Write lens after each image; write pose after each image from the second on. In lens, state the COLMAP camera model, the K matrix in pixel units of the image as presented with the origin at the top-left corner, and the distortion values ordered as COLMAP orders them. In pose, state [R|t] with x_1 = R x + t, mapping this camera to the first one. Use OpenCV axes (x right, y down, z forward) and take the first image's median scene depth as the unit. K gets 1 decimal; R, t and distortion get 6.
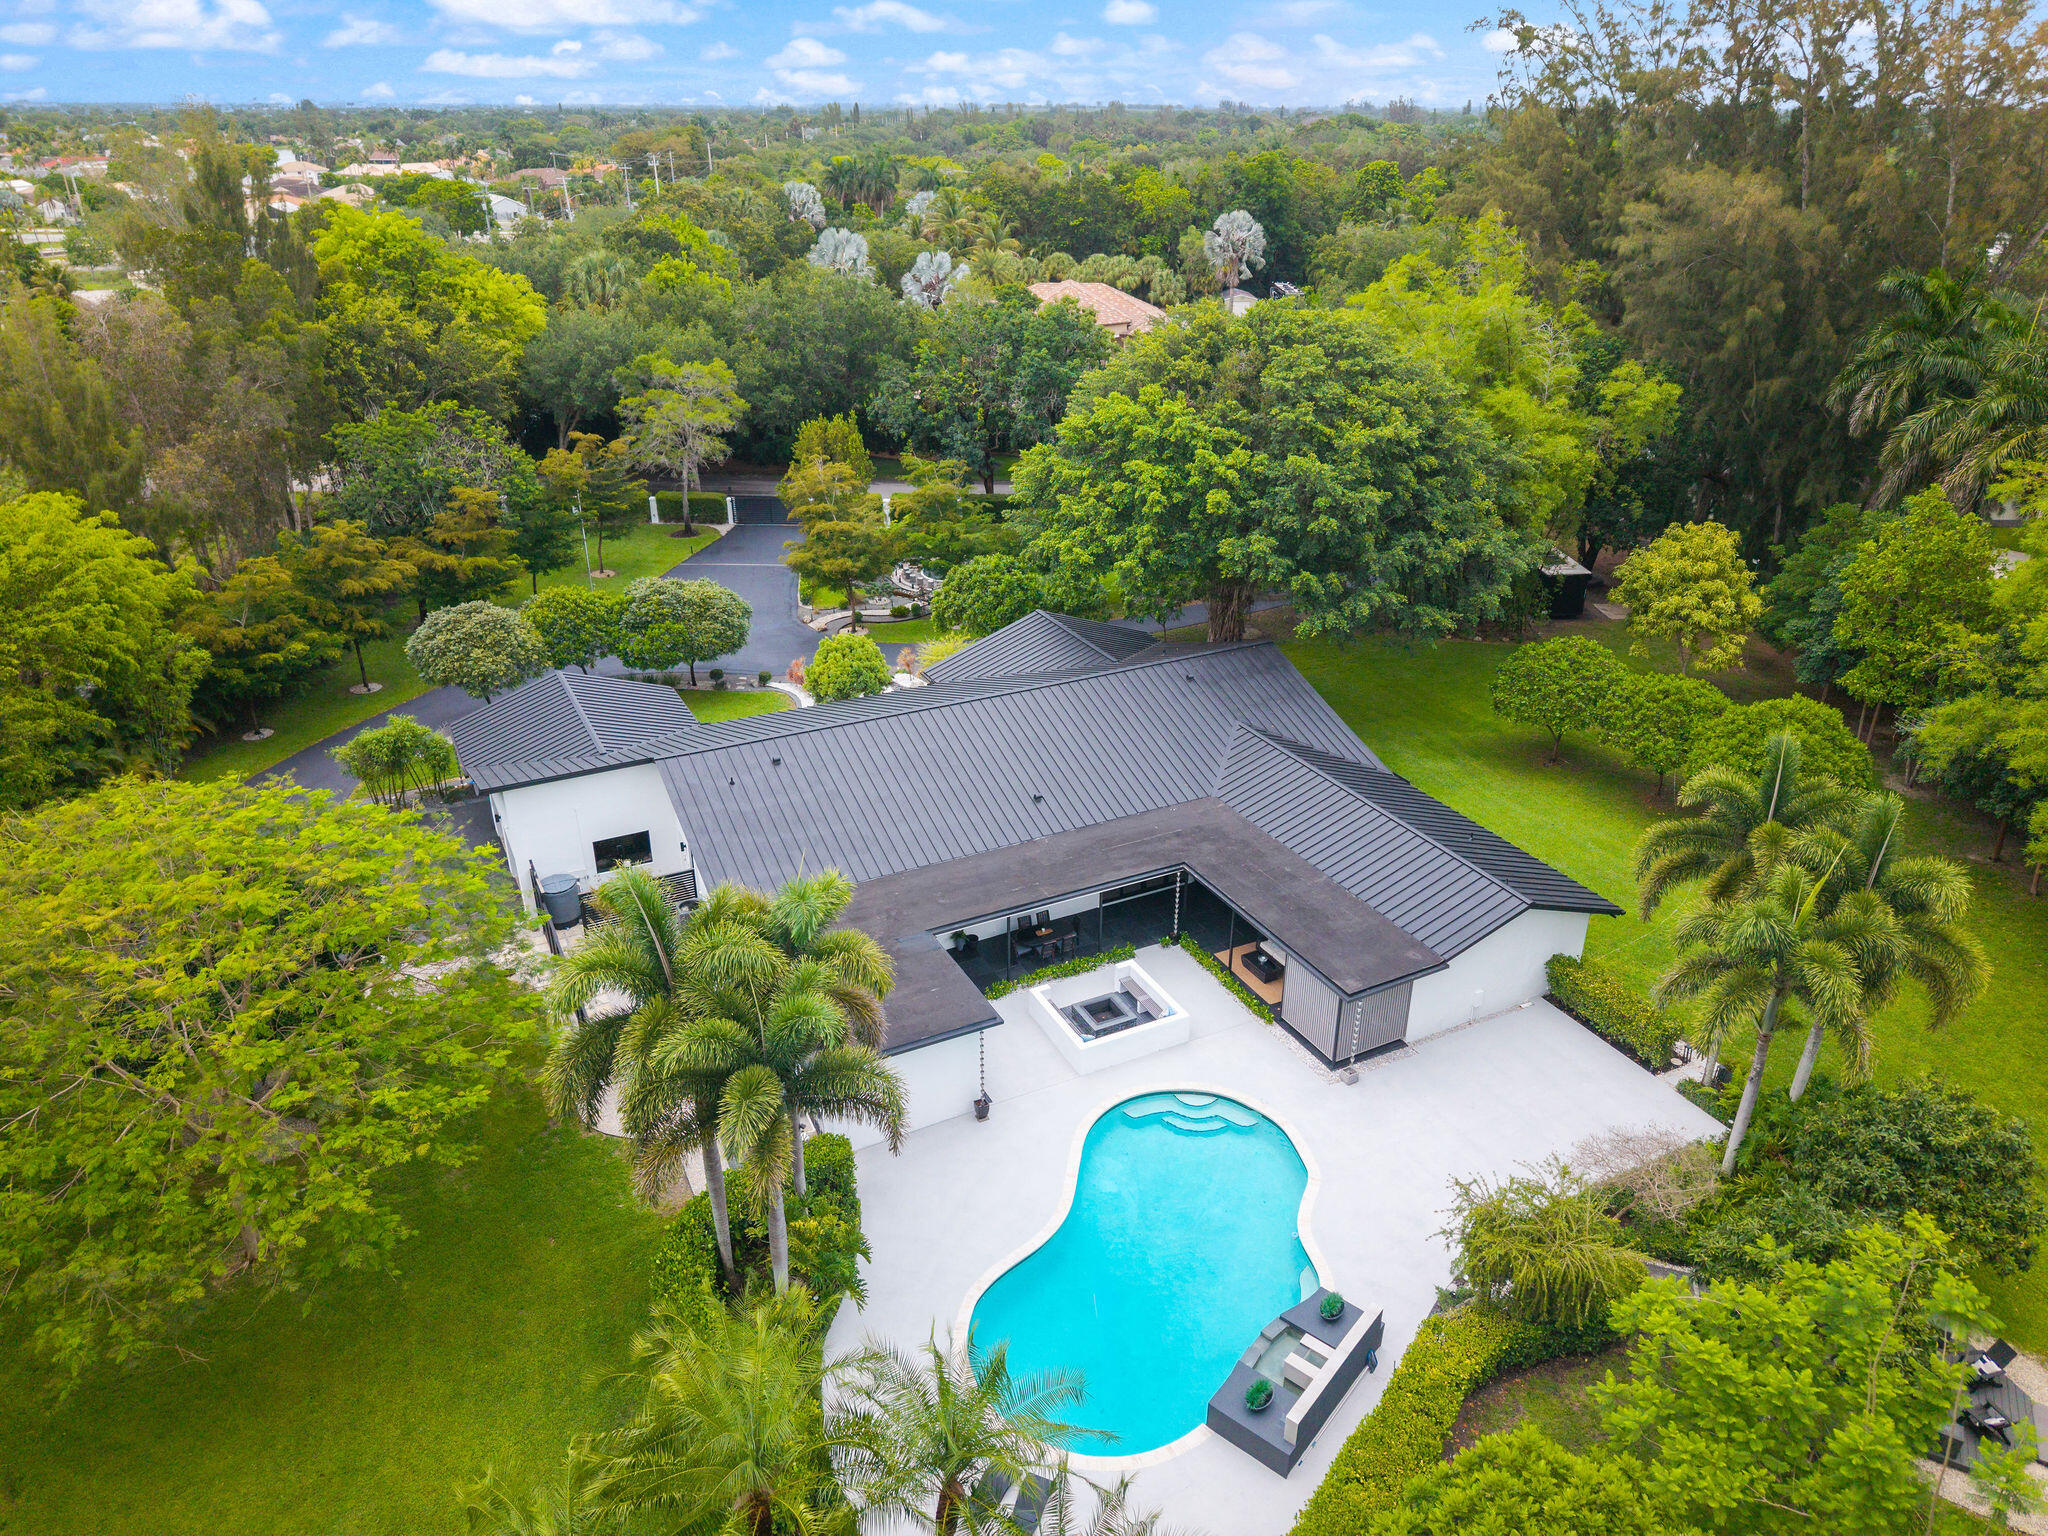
lens RADIAL K [[1375.5, 0, 1026.3], [0, 1375.5, 770.0], [0, 0, 1]] dist [0.008758, -0.000365]
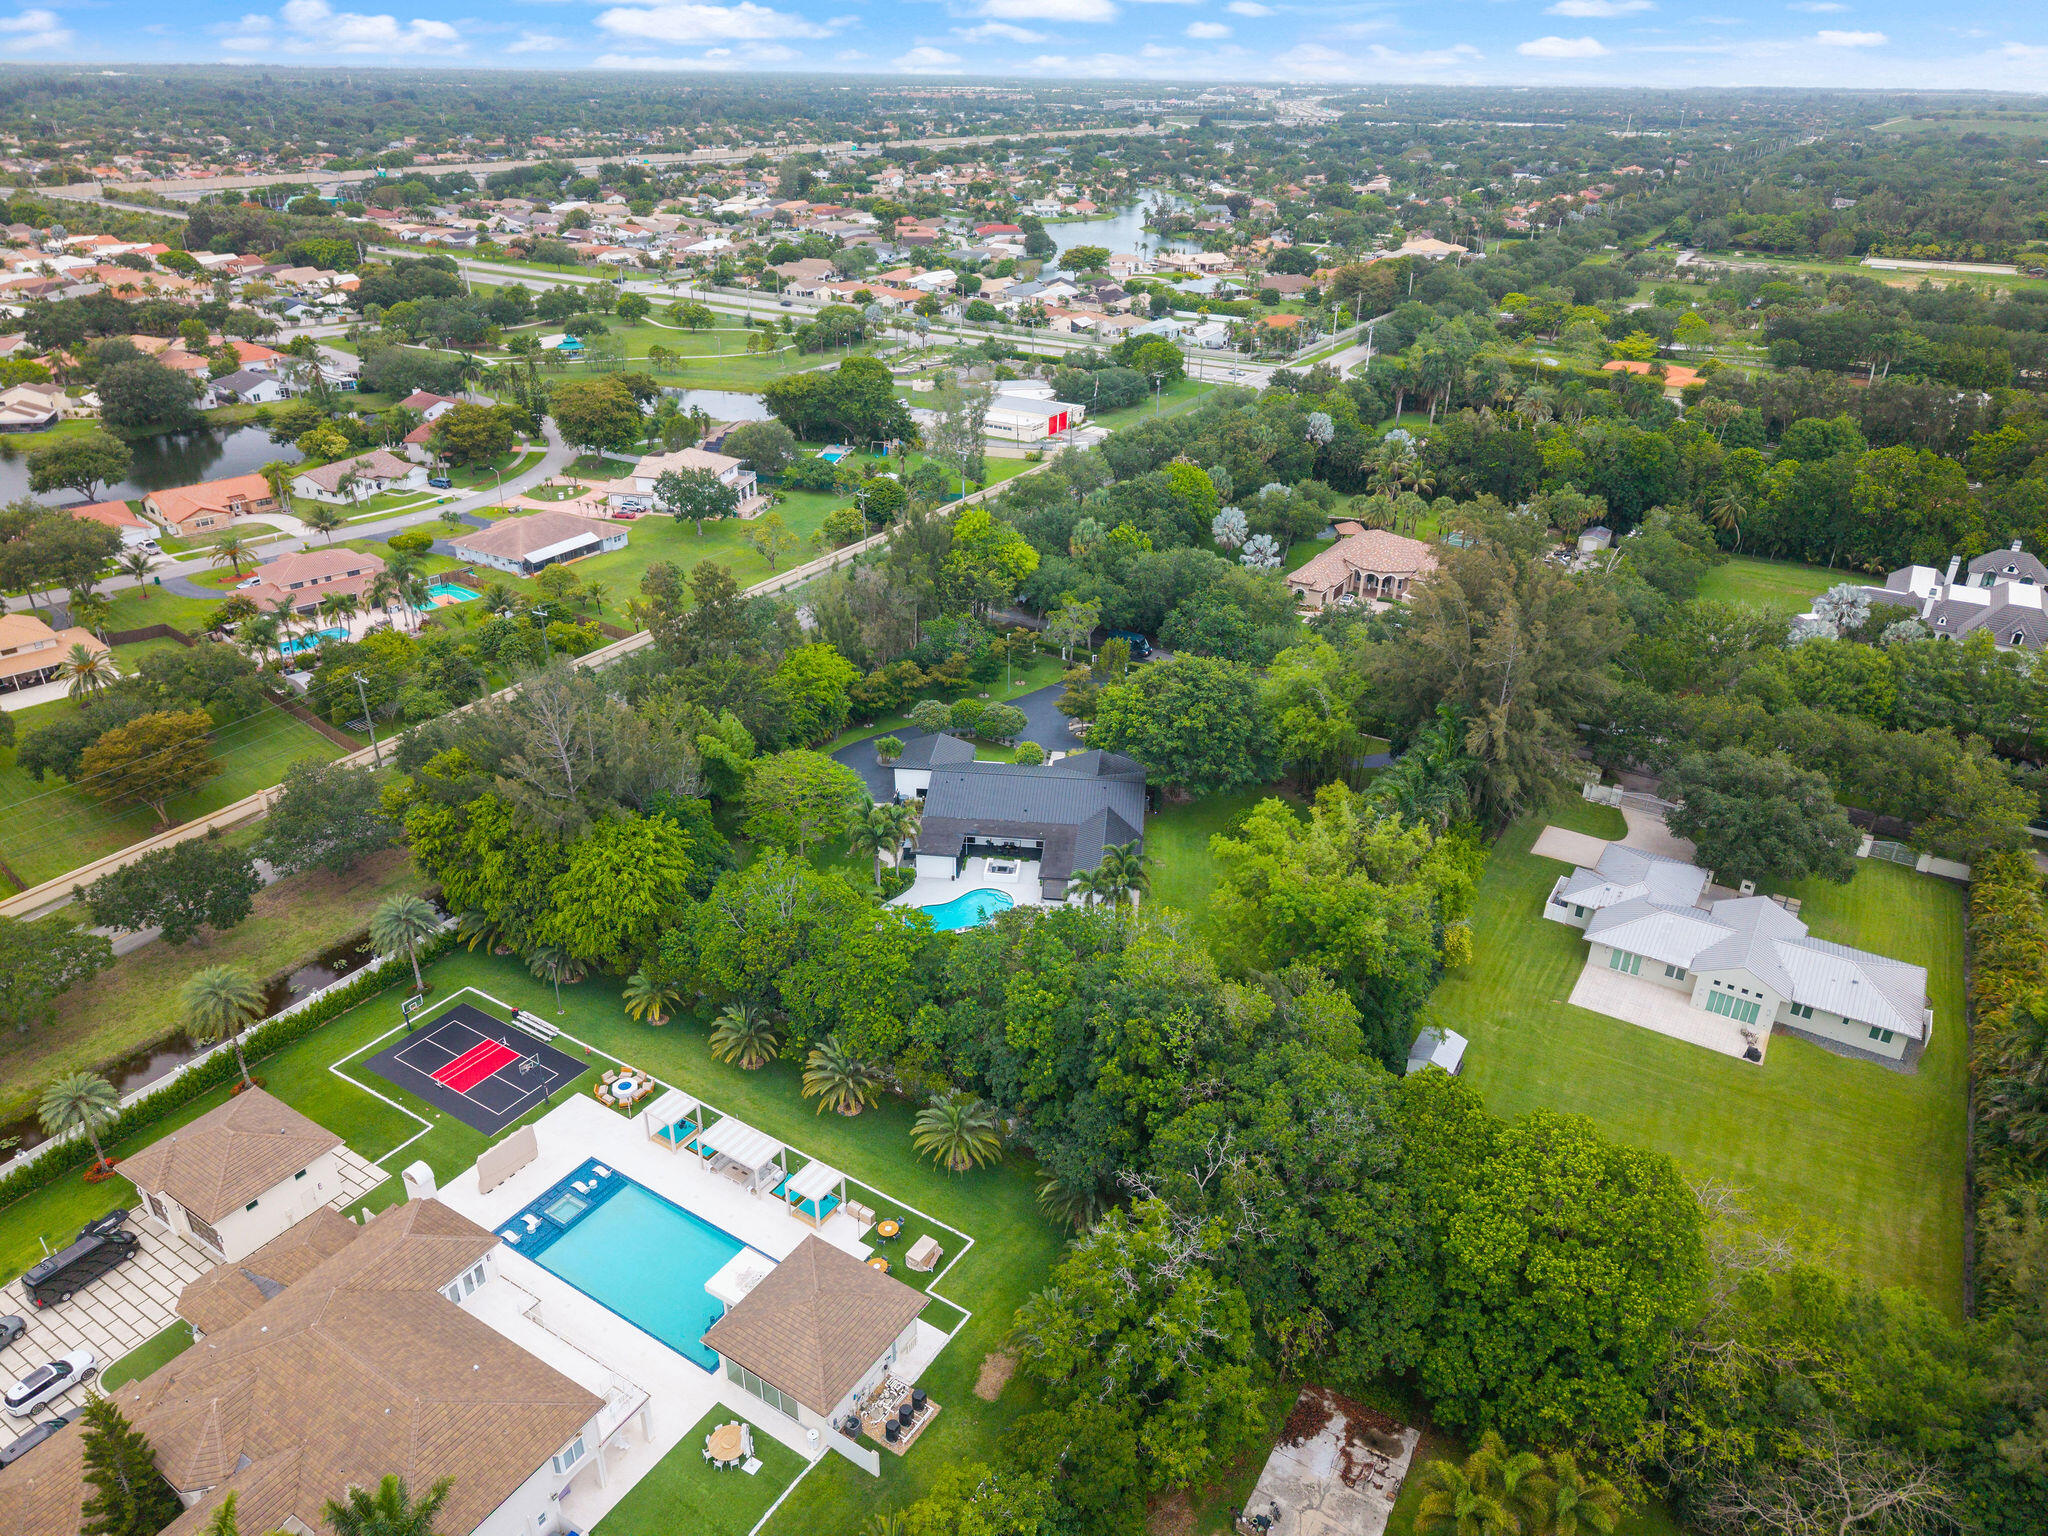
lens RADIAL K [[1387.2, 0, 1024.0], [0, 1387.2, 768.0], [0, 0, 1]] dist [-0.002286, -0.005079]
pose [[0.839746, 0.250644, -0.481668, 1.369781], [-0.243449, 0.966722, 0.078619, -0.292786], [0.485344, 0.051241, 0.872820, -1.664480]]
